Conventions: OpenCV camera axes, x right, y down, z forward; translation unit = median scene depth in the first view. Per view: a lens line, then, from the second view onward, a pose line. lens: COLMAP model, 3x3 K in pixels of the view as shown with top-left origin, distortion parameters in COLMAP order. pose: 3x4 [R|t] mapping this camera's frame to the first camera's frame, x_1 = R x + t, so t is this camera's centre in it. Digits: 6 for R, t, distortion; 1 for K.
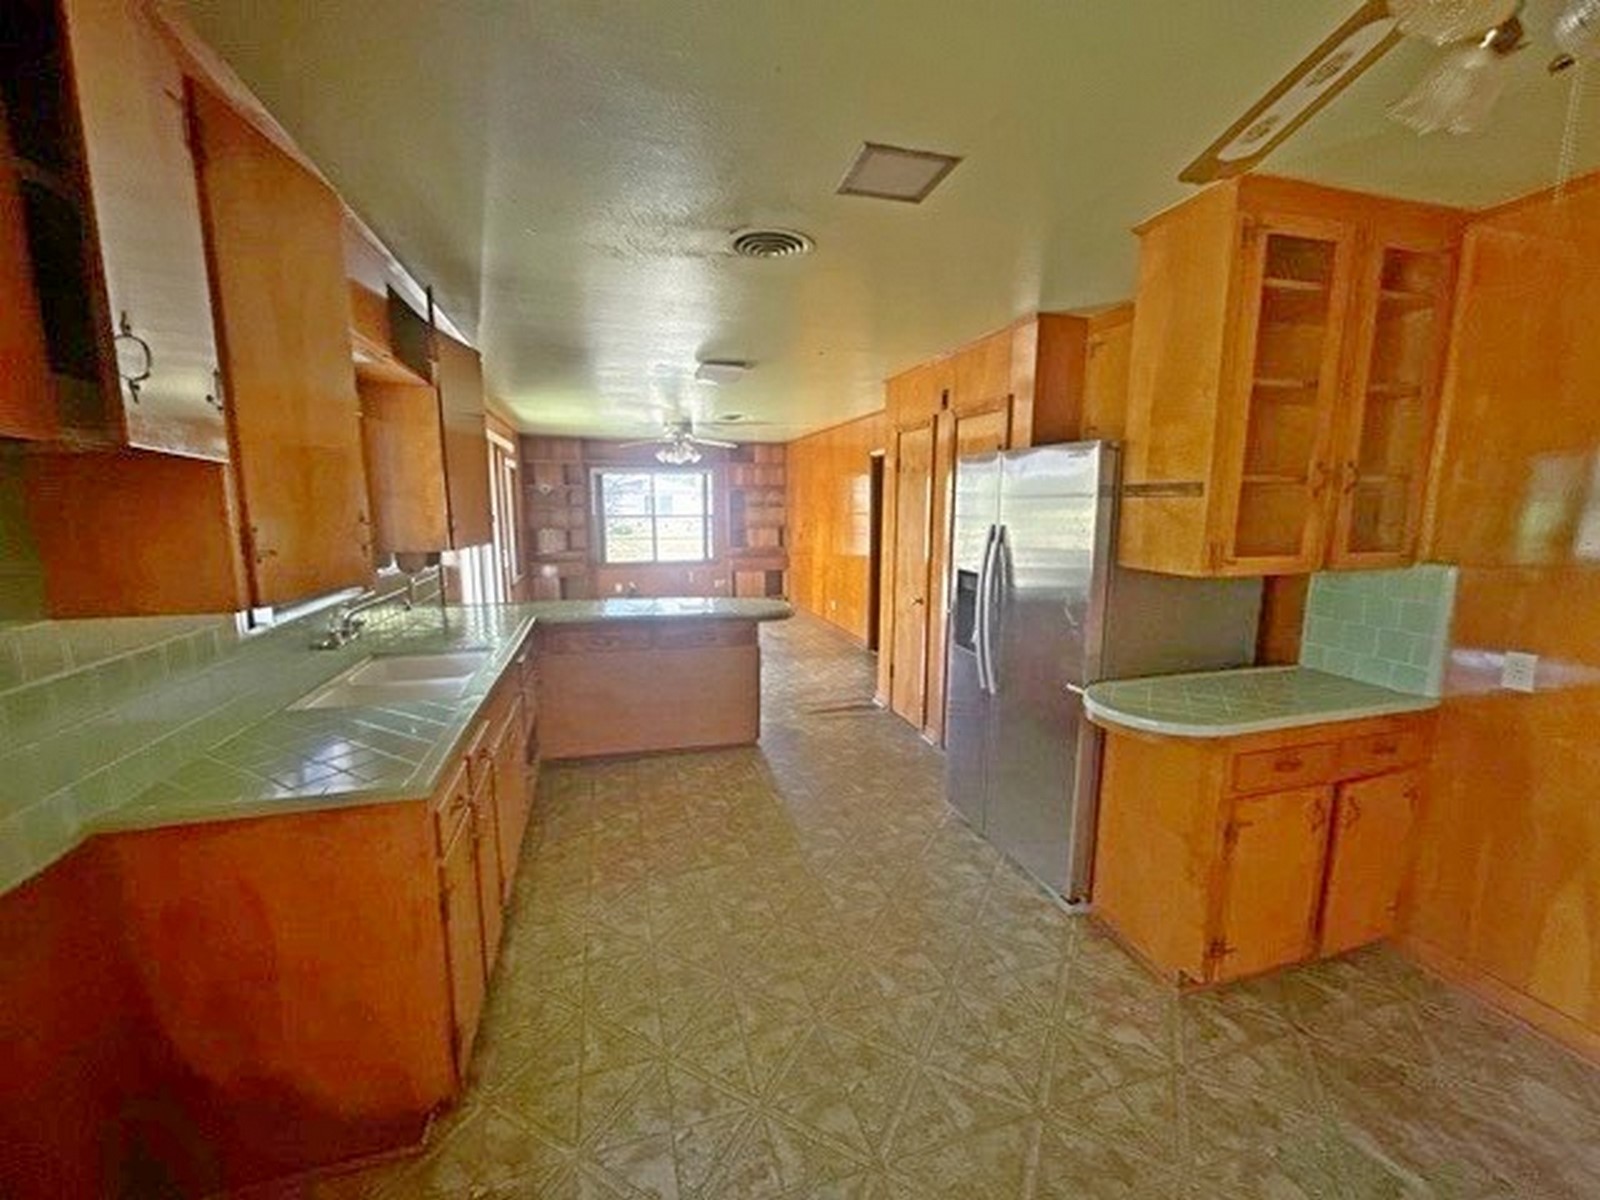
lens RADIAL K [[643.5, 0, 799.6], [0, 643.5, 601.3], [0, 0, 1]] dist [0.000586, 0.000009]
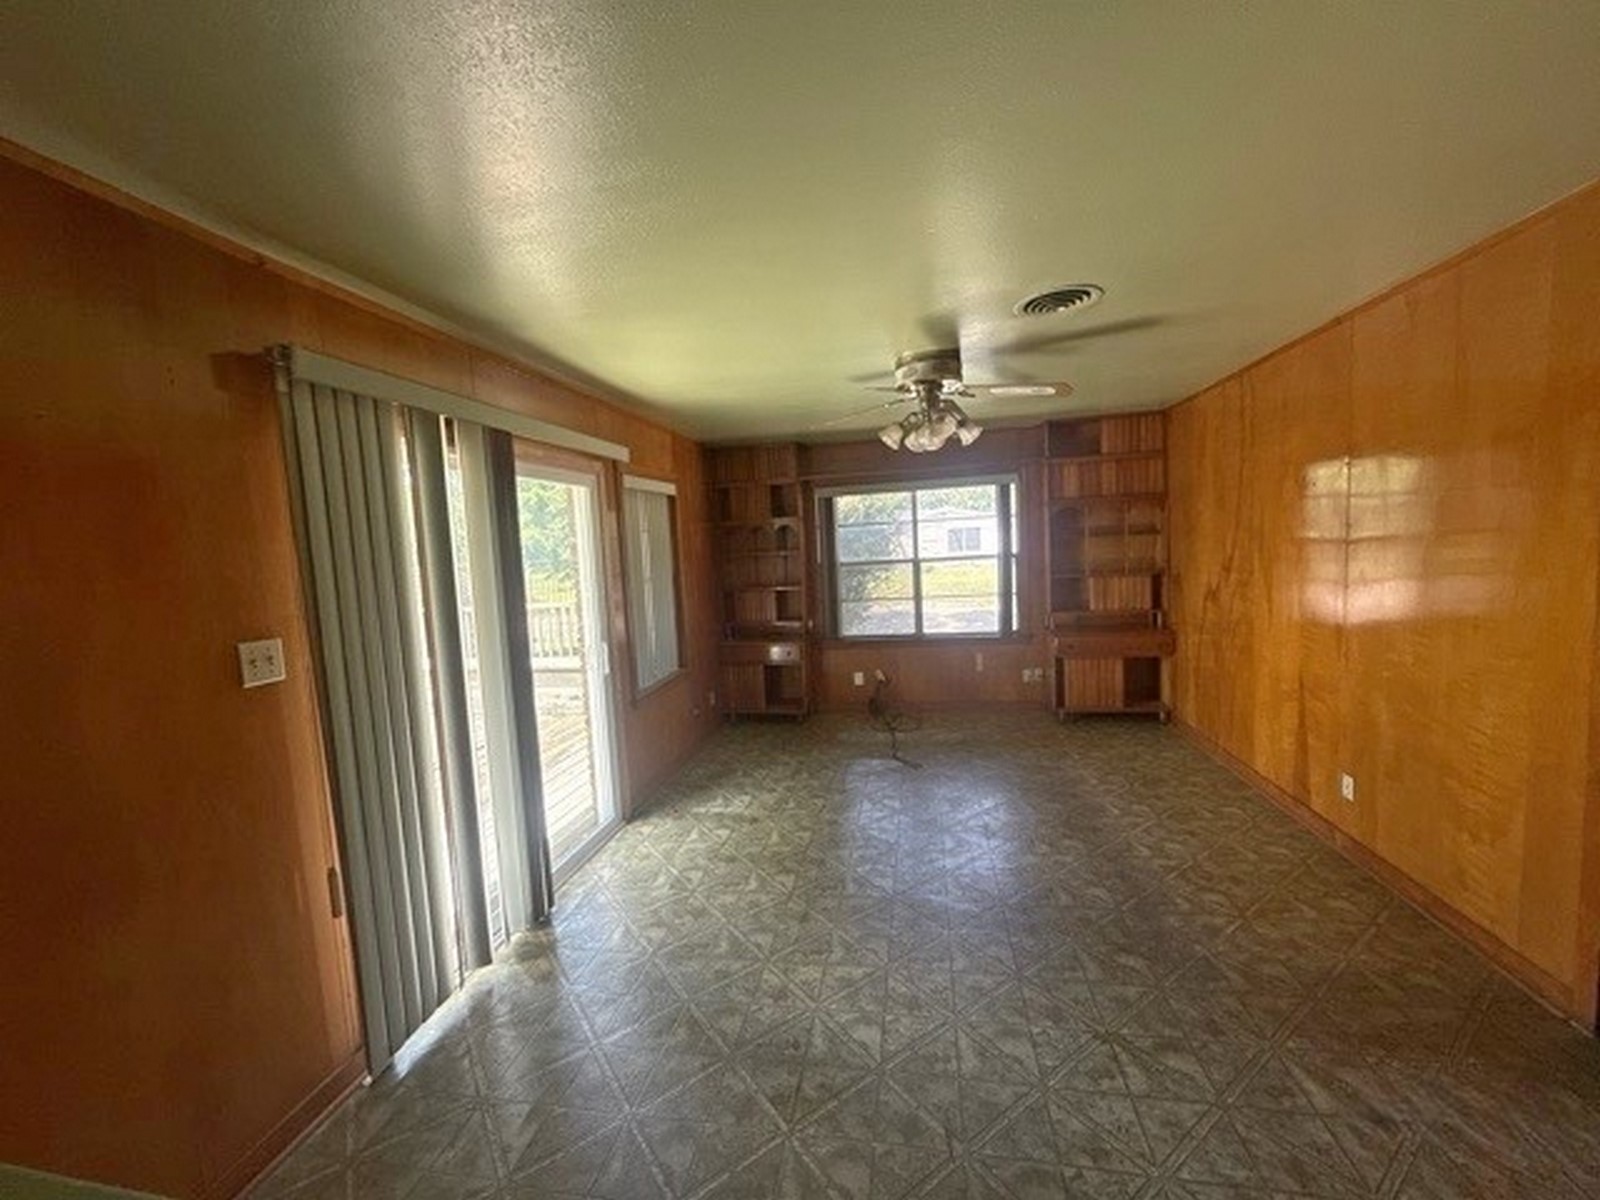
lens RADIAL K [[643.5, 0, 798.7], [0, 643.5, 603.9], [0, 0, 1]] dist [0.000586, 0.000009]
pose [[0.888130, -0.004945, -0.459565, -0.047666], [-0.017442, 0.998859, -0.044456, -0.063260], [0.459261, 0.047498, 0.887031, 0.417134]]
